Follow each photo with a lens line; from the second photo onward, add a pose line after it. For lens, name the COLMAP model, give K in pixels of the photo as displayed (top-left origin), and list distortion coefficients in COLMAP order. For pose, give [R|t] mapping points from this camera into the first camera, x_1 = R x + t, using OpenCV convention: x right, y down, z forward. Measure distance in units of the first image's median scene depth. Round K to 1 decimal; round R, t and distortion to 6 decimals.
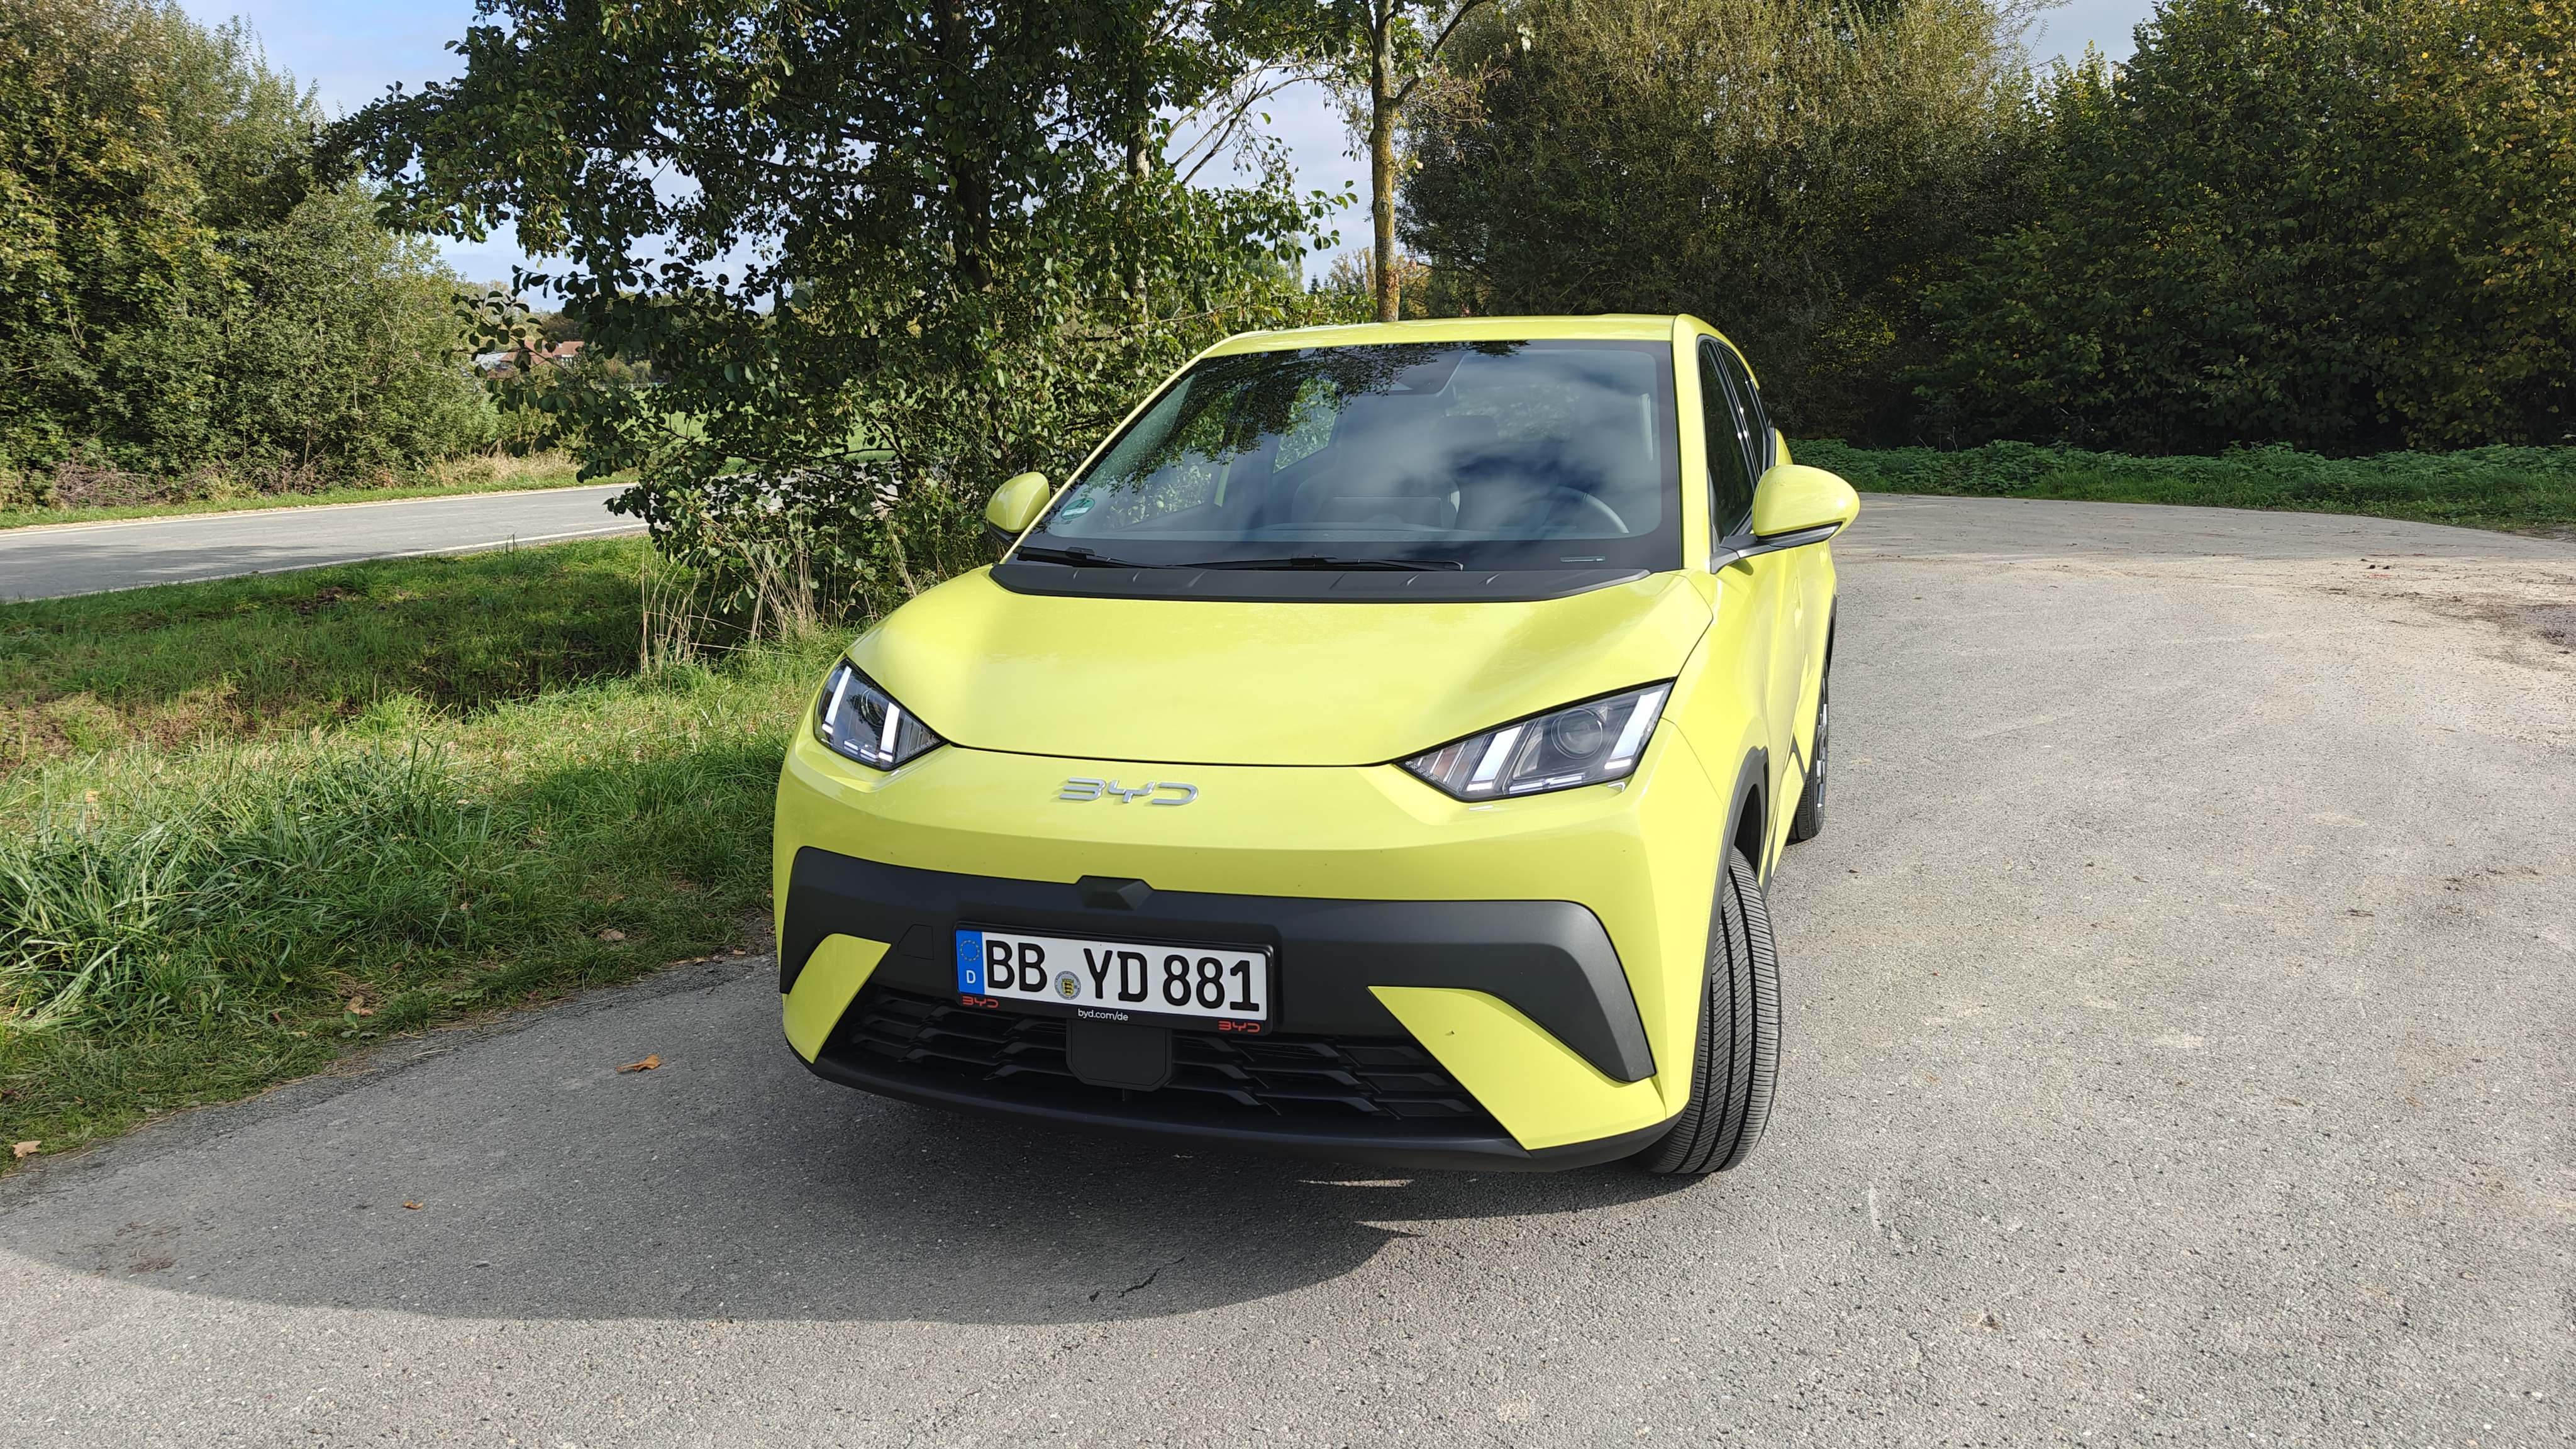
lens RADIAL K [[1822.0, 0, 1284.2], [0, 1822.0, 729.0], [0, 0, 1]] dist [0.020222, -0.028297]
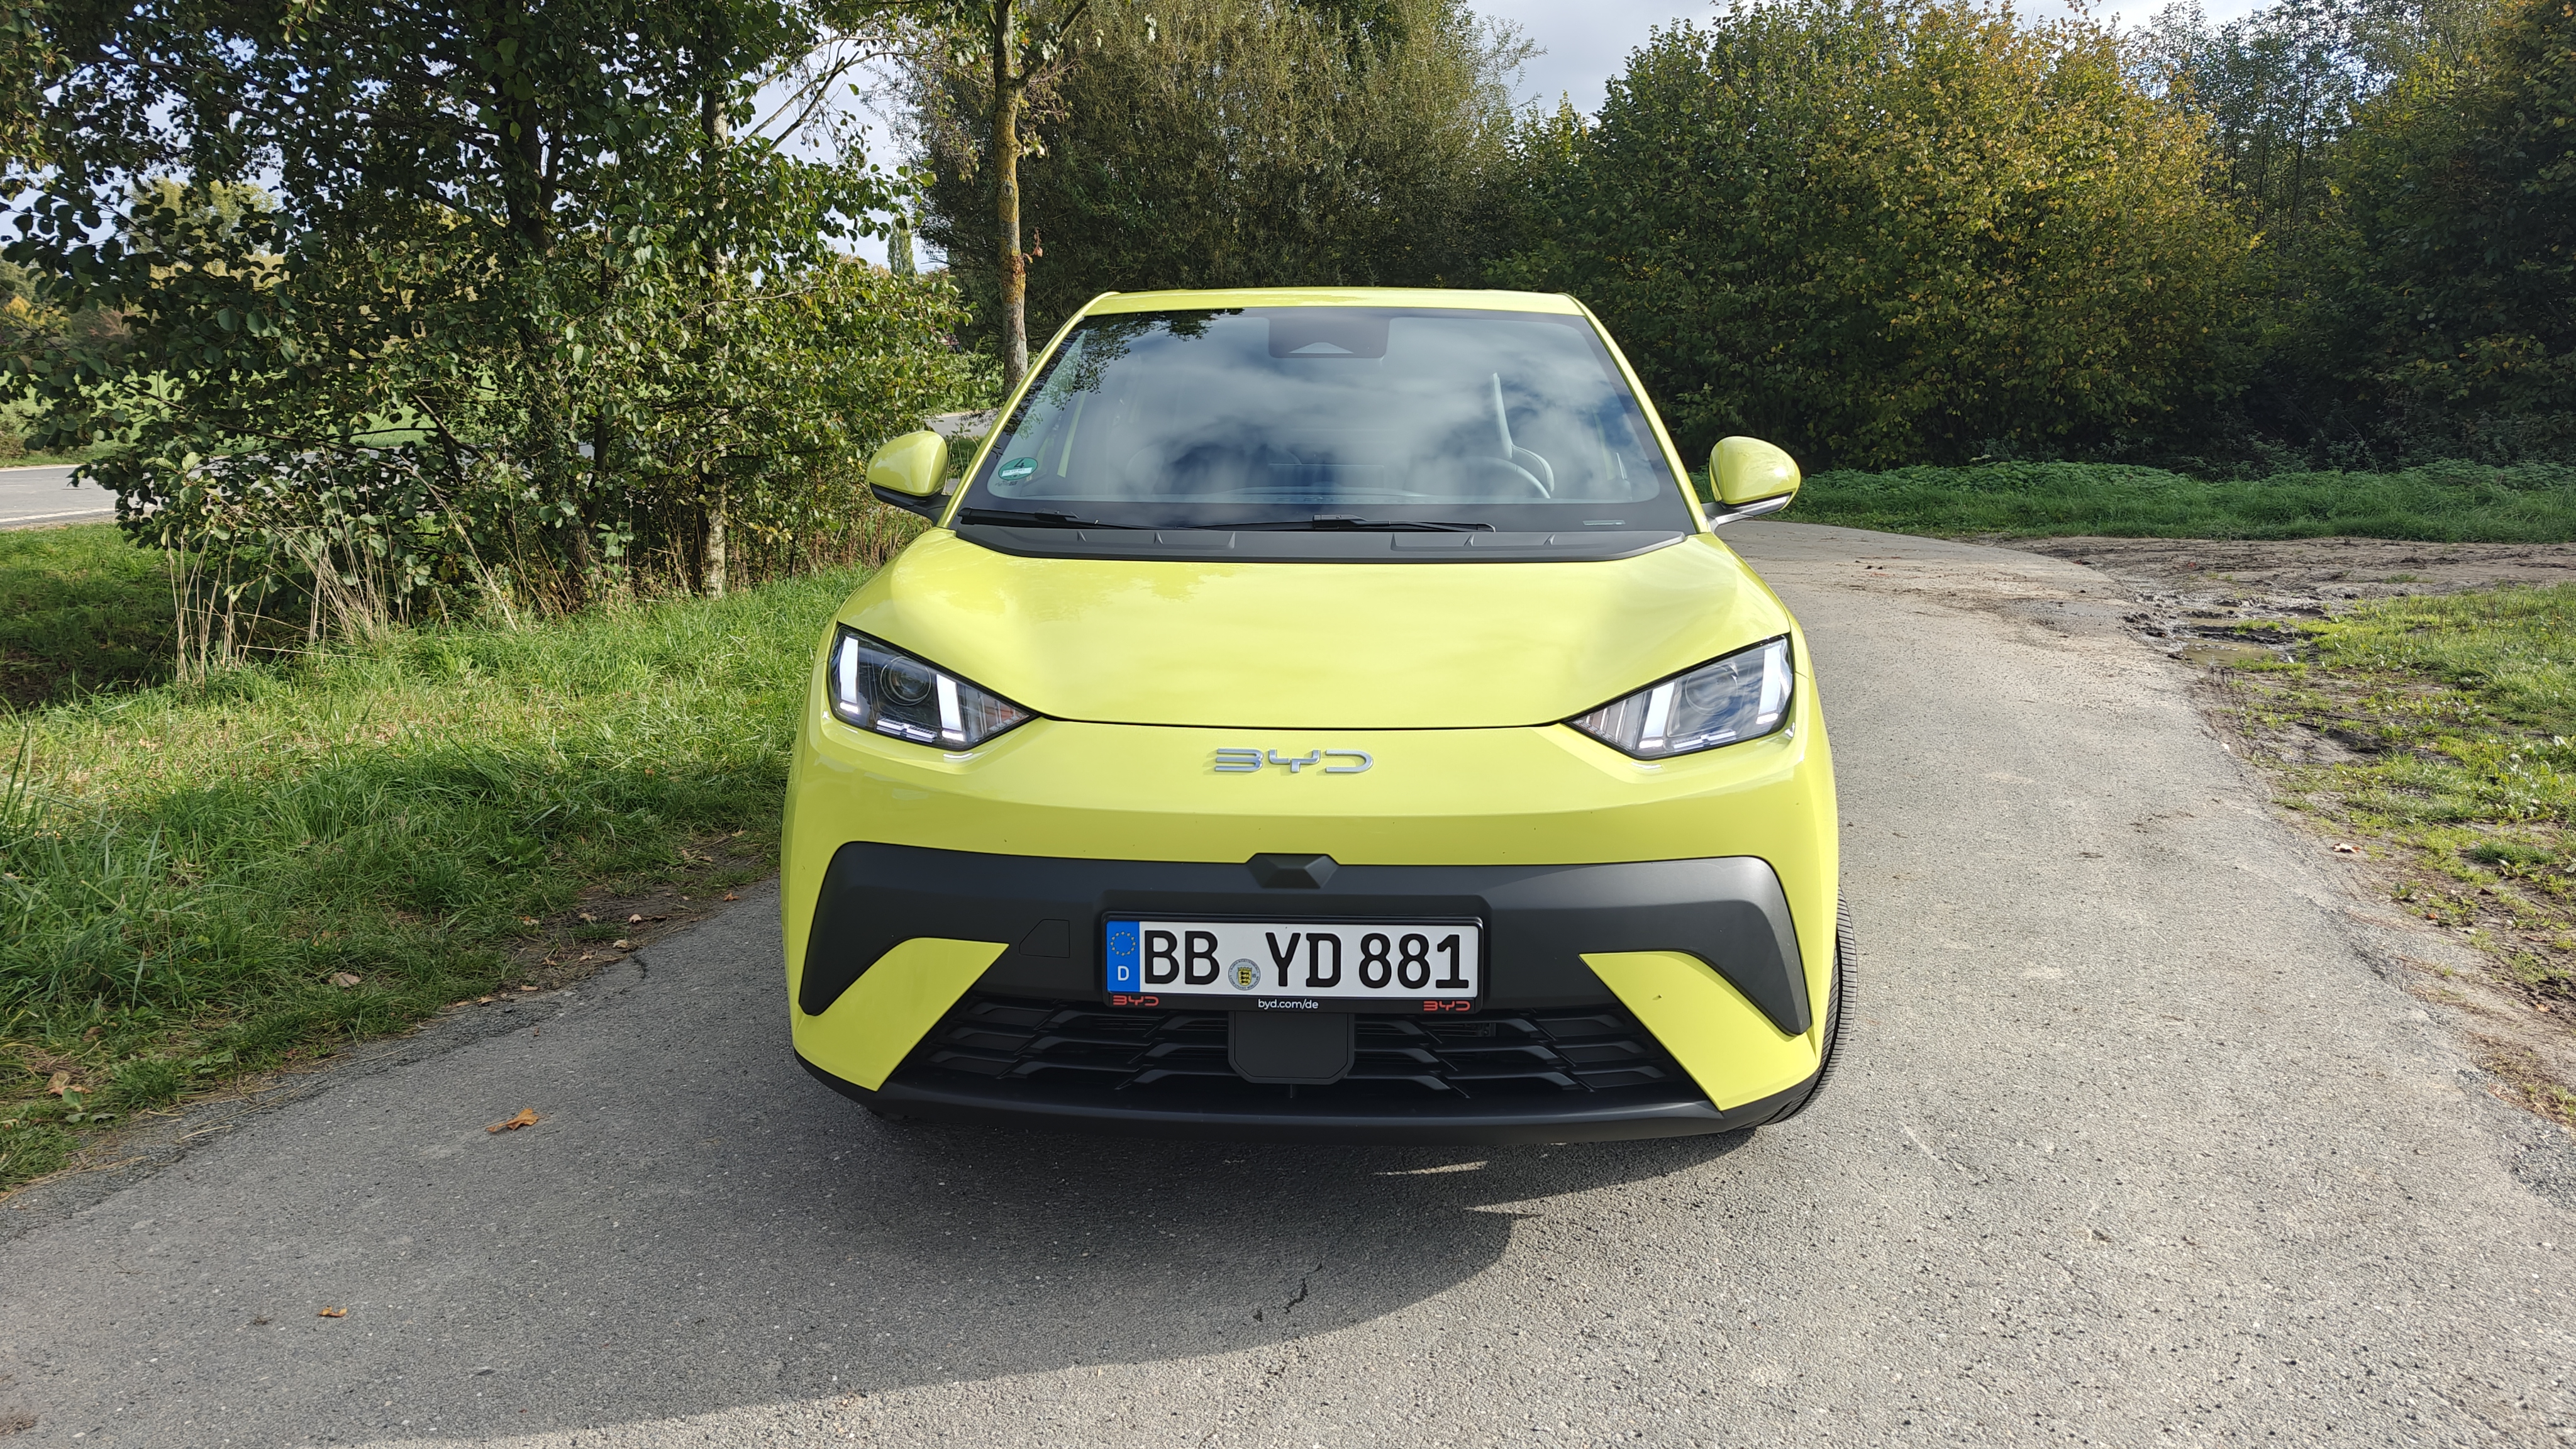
lens RADIAL K [[1822.0, 0, 1287.9], [0, 1822.0, 736.6], [0, 0, 1]] dist [0.020222, -0.028297]
pose [[0.953682, -0.025196, 0.299760, -0.342935], [0.026017, 0.999661, 0.001253, 0.020116], [-0.299690, 0.006603, 0.954014, 0.119474]]
